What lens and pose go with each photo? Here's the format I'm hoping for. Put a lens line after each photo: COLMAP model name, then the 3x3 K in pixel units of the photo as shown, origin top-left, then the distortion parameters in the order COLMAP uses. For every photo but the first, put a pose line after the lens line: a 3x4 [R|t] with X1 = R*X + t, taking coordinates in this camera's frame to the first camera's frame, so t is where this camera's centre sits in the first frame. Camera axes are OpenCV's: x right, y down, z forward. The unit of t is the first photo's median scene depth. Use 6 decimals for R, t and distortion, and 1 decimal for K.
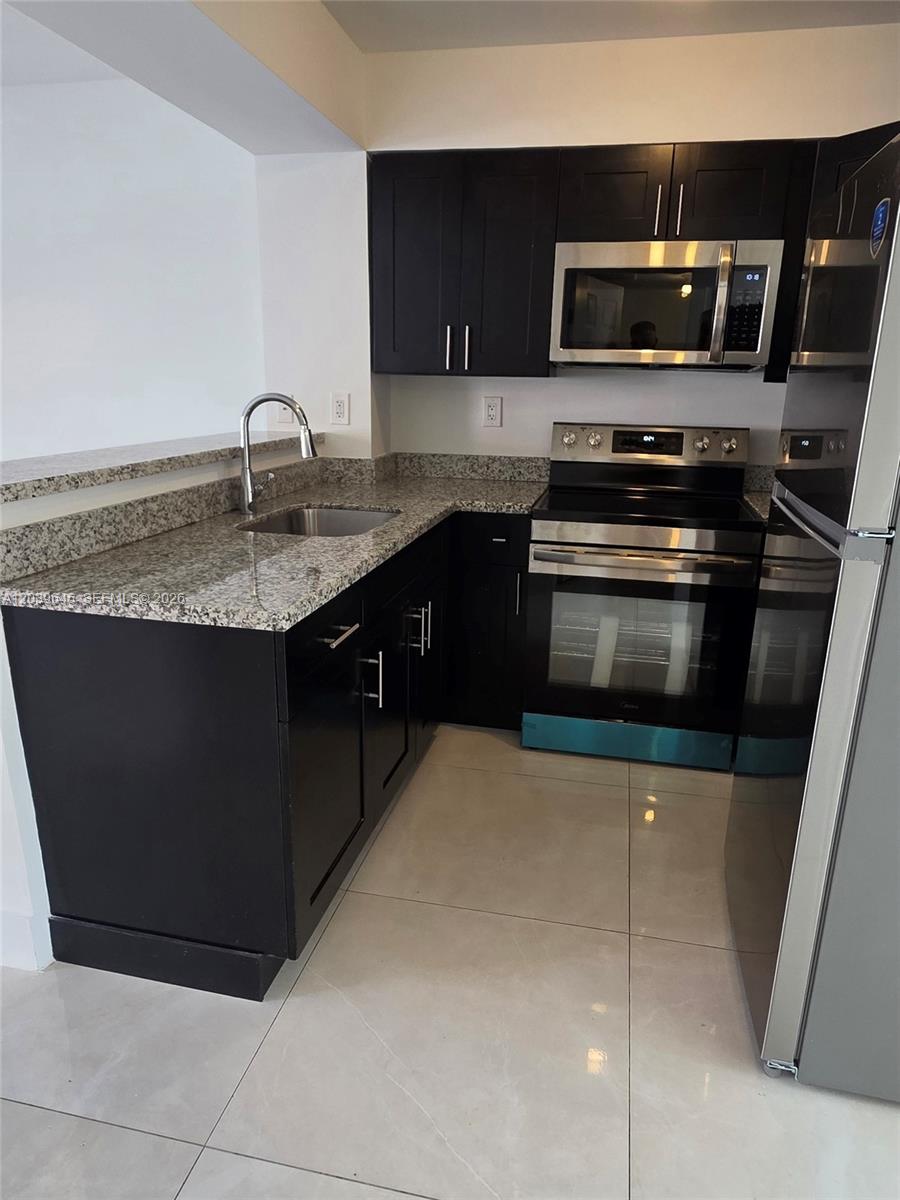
lens RADIAL K [[746.6, 0, 453.3], [0, 746.6, 563.0], [0, 0, 1]] dist [0.002249, 0.001559]
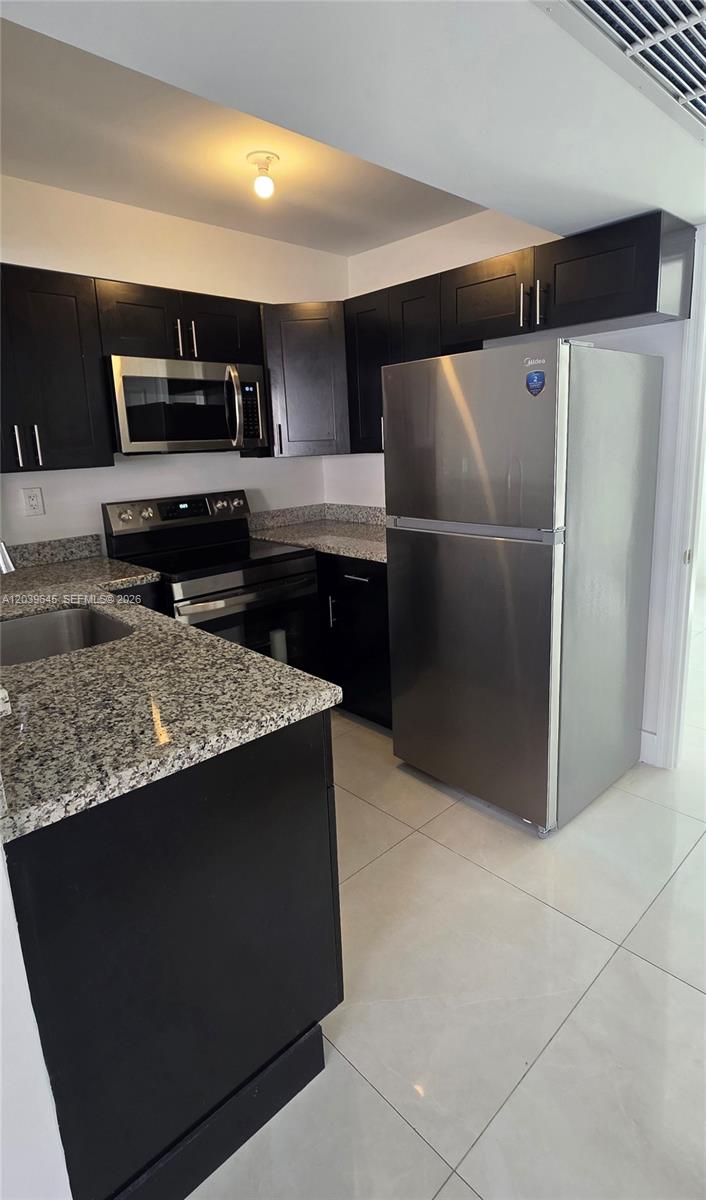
lens RADIAL K [[612.4, 0, 295.7], [0, 612.4, 540.1], [0, 0, 1]] dist [-0.002051, -0.000551]
pose [[0.593427, -0.172445, 0.786198, -0.537590], [0.244185, 0.969316, 0.028298, -0.106971], [-0.766954, 0.175185, 0.617327, 0.241922]]
